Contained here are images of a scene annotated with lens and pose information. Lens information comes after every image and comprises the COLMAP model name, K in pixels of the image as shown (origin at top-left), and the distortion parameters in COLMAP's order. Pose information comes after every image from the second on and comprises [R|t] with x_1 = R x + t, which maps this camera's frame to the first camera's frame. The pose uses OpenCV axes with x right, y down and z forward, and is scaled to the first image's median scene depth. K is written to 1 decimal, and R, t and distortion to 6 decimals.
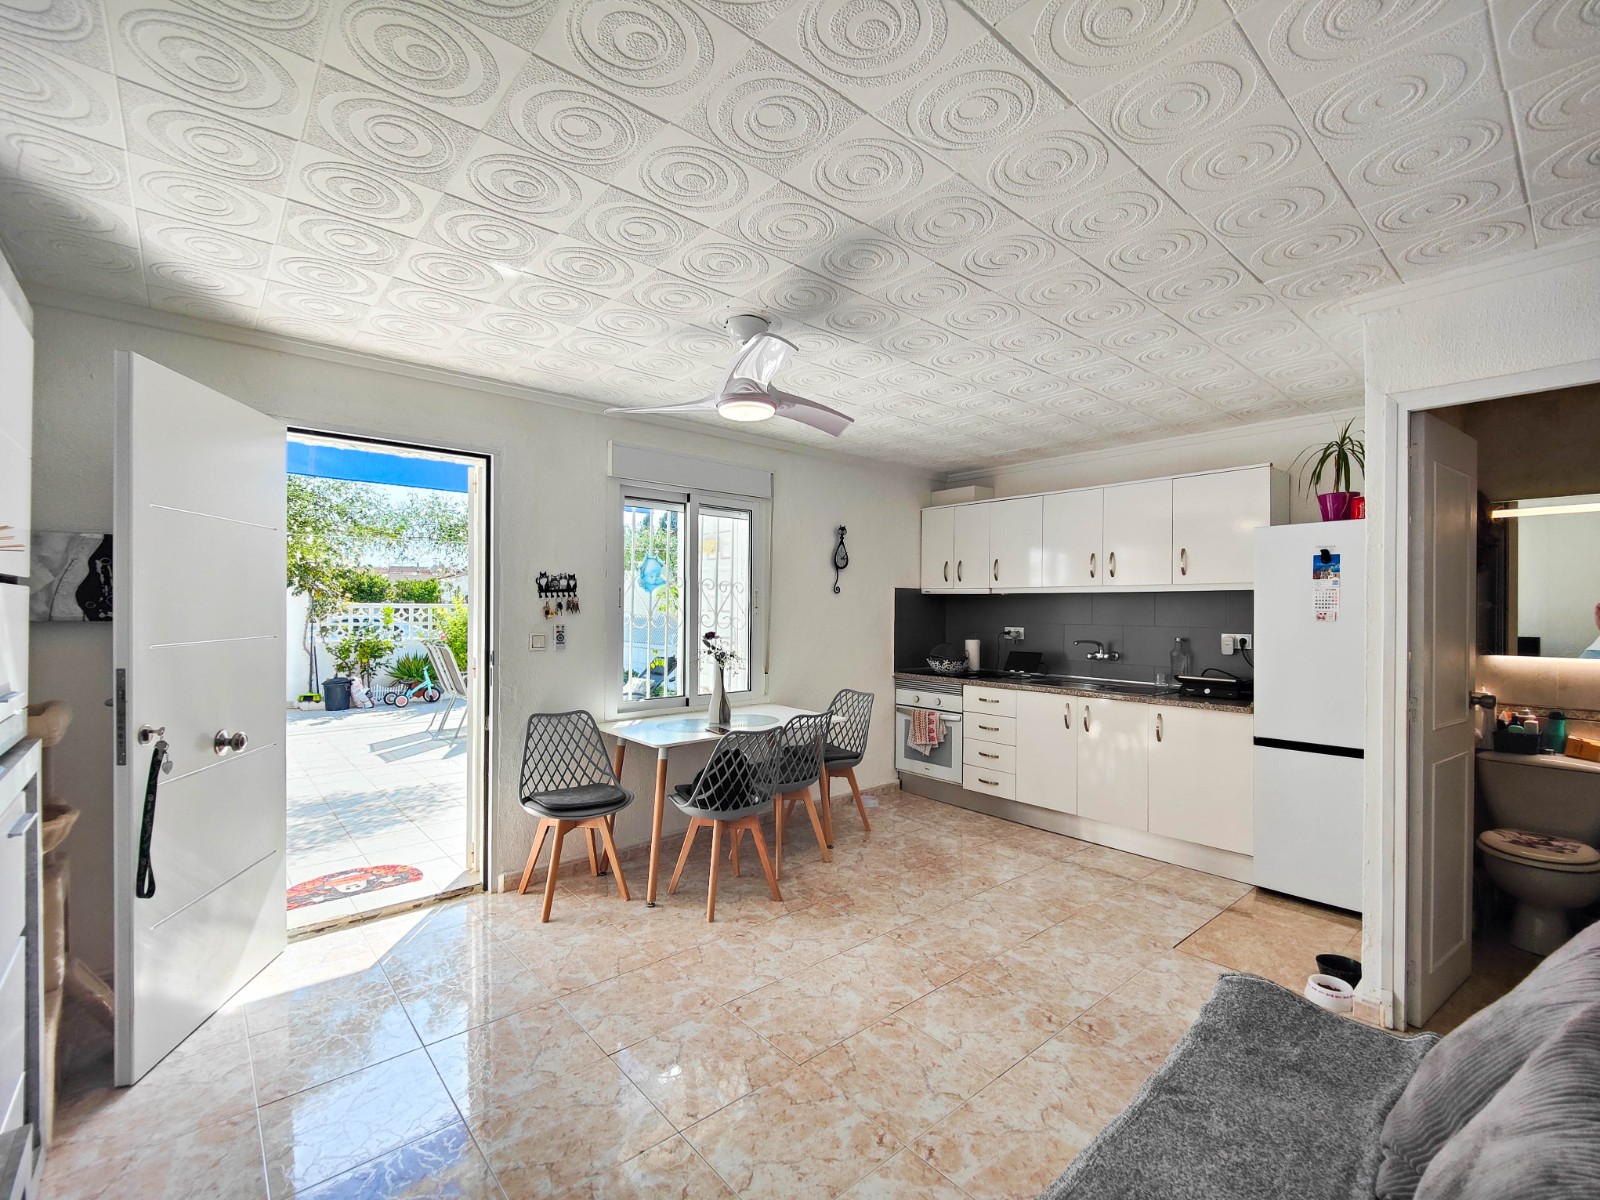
lens RADIAL K [[709.5, 0, 811.8], [0, 709.5, 603.4], [0, 0, 1]] dist [0.022071, -0.018177]
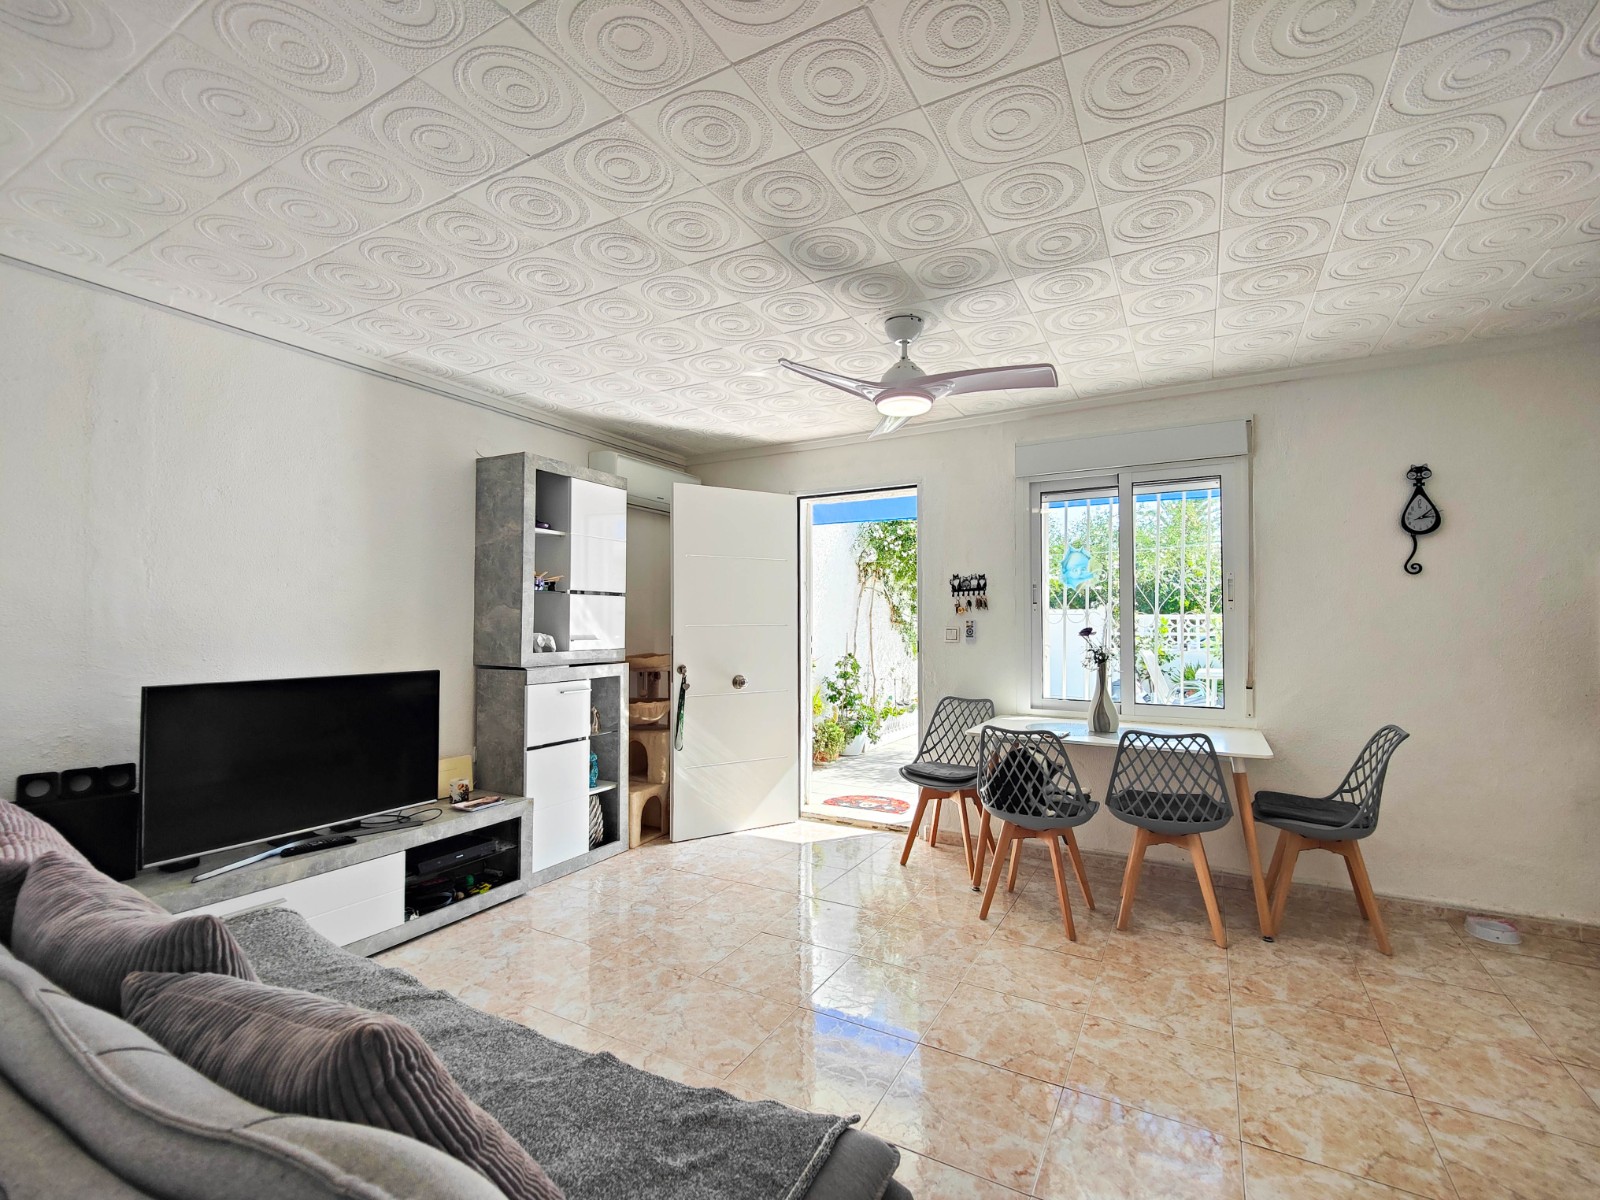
lens RADIAL K [[713.6, 0, 800.0], [0, 713.6, 600.0], [0, 0, 1]] dist [0.012133, -0.012845]
pose [[0.318362, -0.037604, -0.947223, 0.611017], [0.008145, 0.999285, -0.036933, 0.036628], [0.947934, 0.004043, 0.318440, 0.376592]]
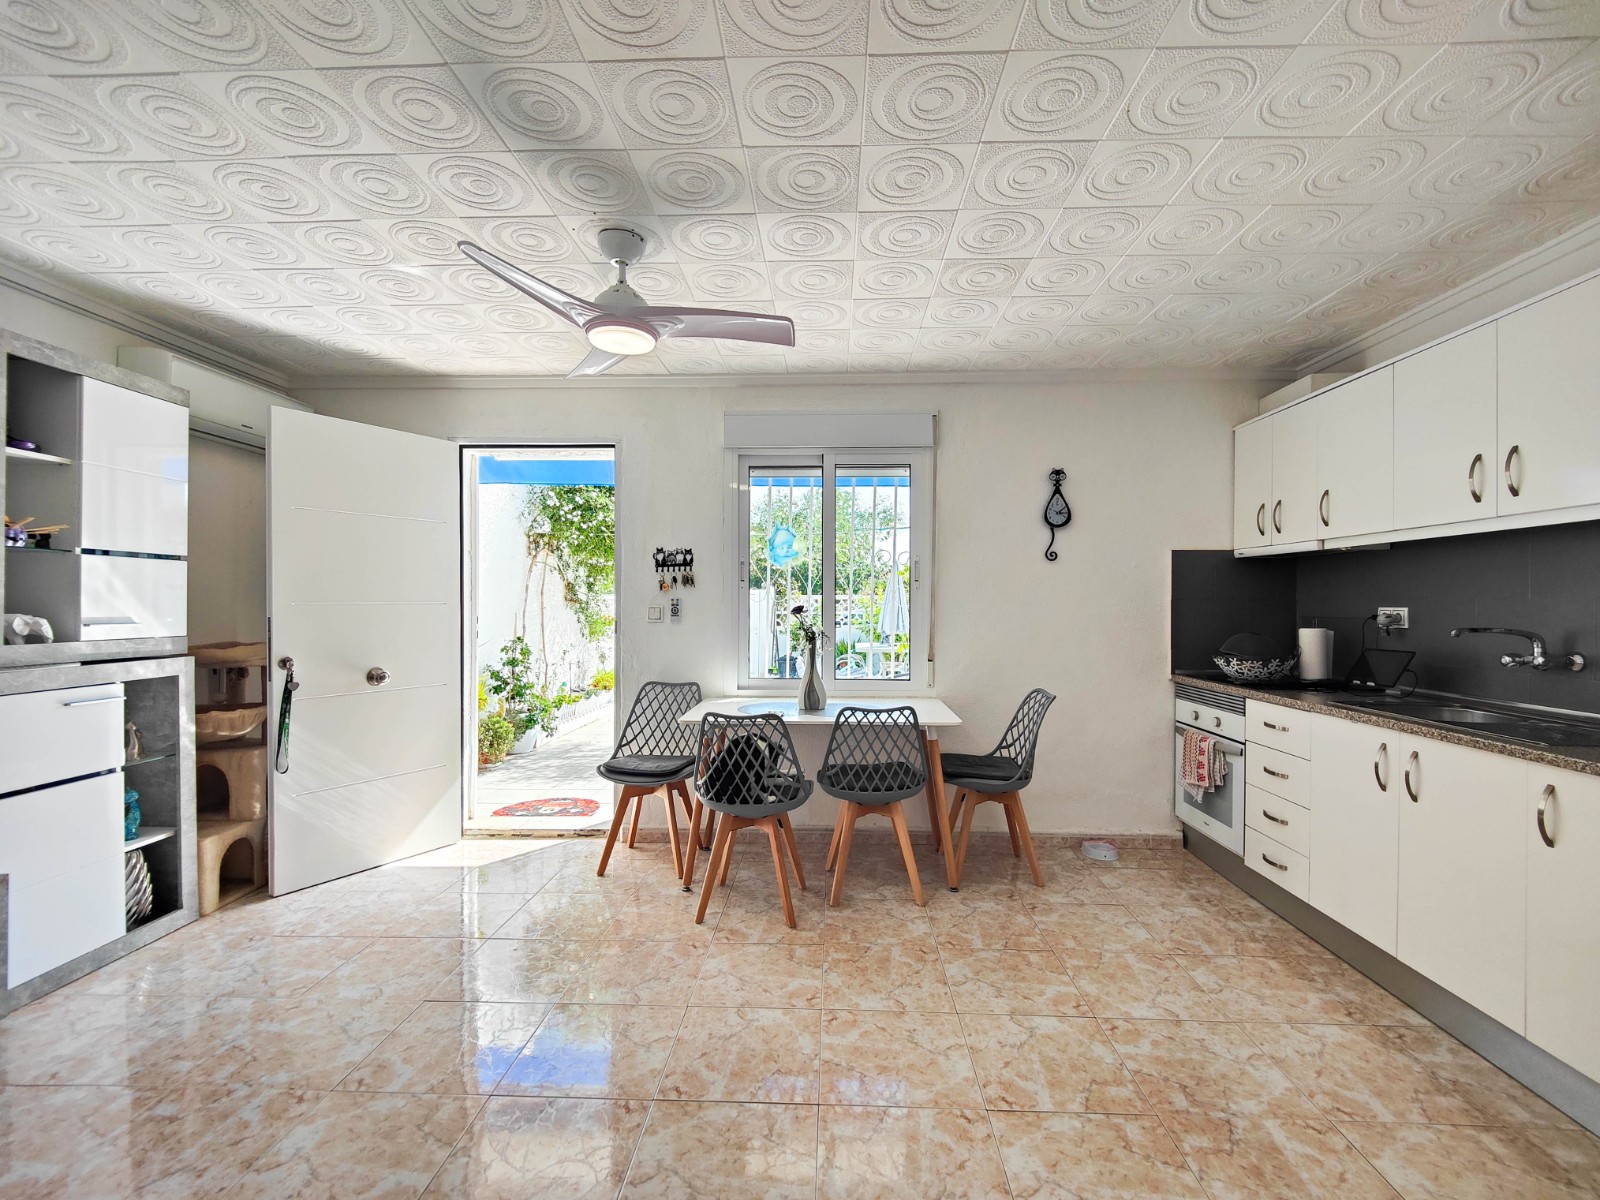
lens RADIAL K [[709.5, 0, 811.8], [0, 709.5, 603.4], [0, 0, 1]] dist [0.022071, -0.018177]
pose [[0.725111, -0.006245, -0.688604, 0.486540], [0.007256, 0.999973, -0.001428, 0.039806], [0.688594, -0.003961, 0.725136, 0.378006]]
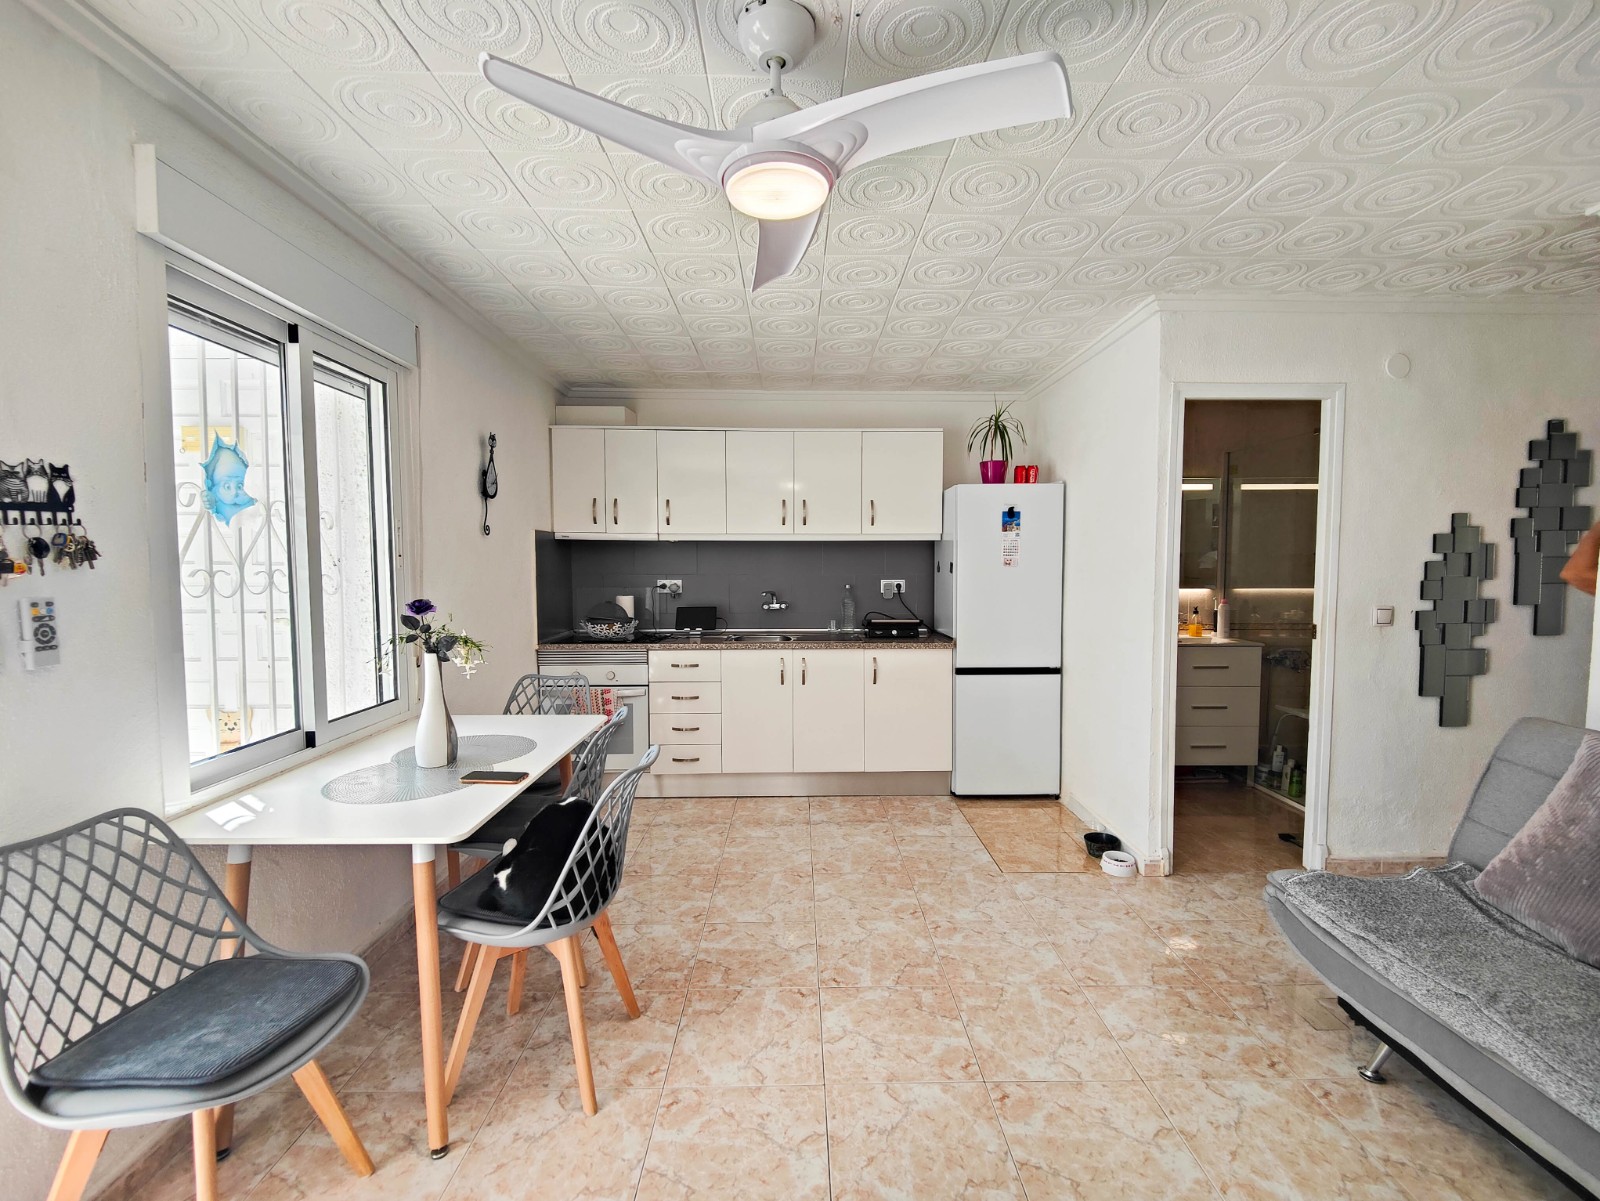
lens RADIAL K [[694.3, 0, 817.6], [0, 694.3, 604.8], [0, 0, 1]] dist [0.019869, -0.016228]
pose [[0.643433, -0.052632, 0.763691, -0.359171], [-0.001097, 0.997569, 0.069674, 0.007243], [-0.765502, -0.045669, 0.641811, 0.444875]]
